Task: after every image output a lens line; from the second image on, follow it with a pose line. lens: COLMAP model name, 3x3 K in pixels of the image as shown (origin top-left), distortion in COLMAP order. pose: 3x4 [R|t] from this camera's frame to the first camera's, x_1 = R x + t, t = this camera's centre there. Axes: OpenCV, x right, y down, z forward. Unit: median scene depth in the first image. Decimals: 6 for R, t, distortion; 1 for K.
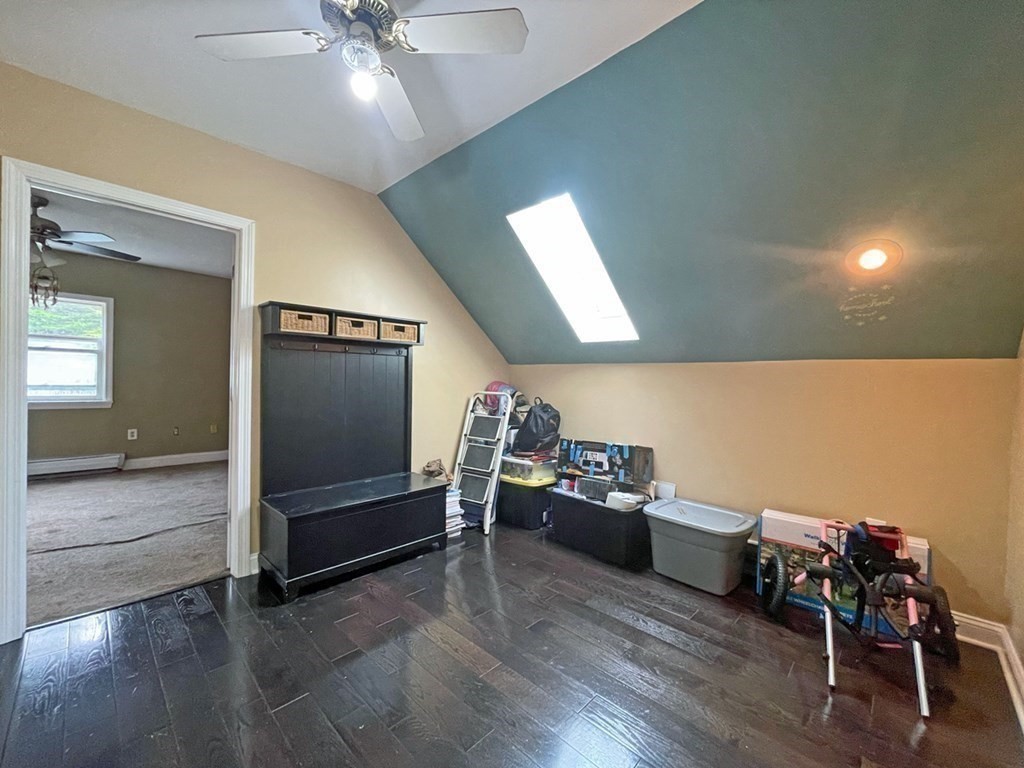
lens RADIAL K [[415.4, 0, 512.0], [0, 415.4, 384.0], [0, 0, 1]] dist [-0.001070, 0.000252]
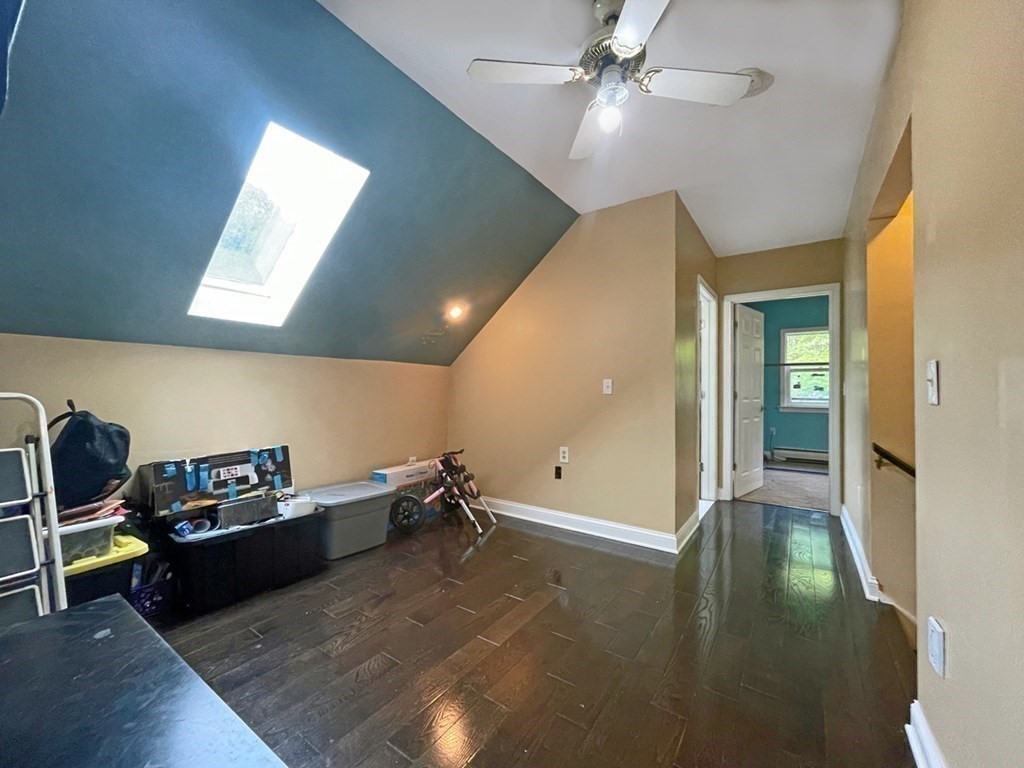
lens RADIAL K [[415.4, 0, 512.0], [0, 415.4, 384.0], [0, 0, 1]] dist [-0.001070, 0.000252]
pose [[-0.173572, -0.006657, 0.984799, -0.627980], [-0.008820, 0.999948, 0.005205, 0.005705], [-0.984782, -0.007783, -0.173622, 0.626249]]
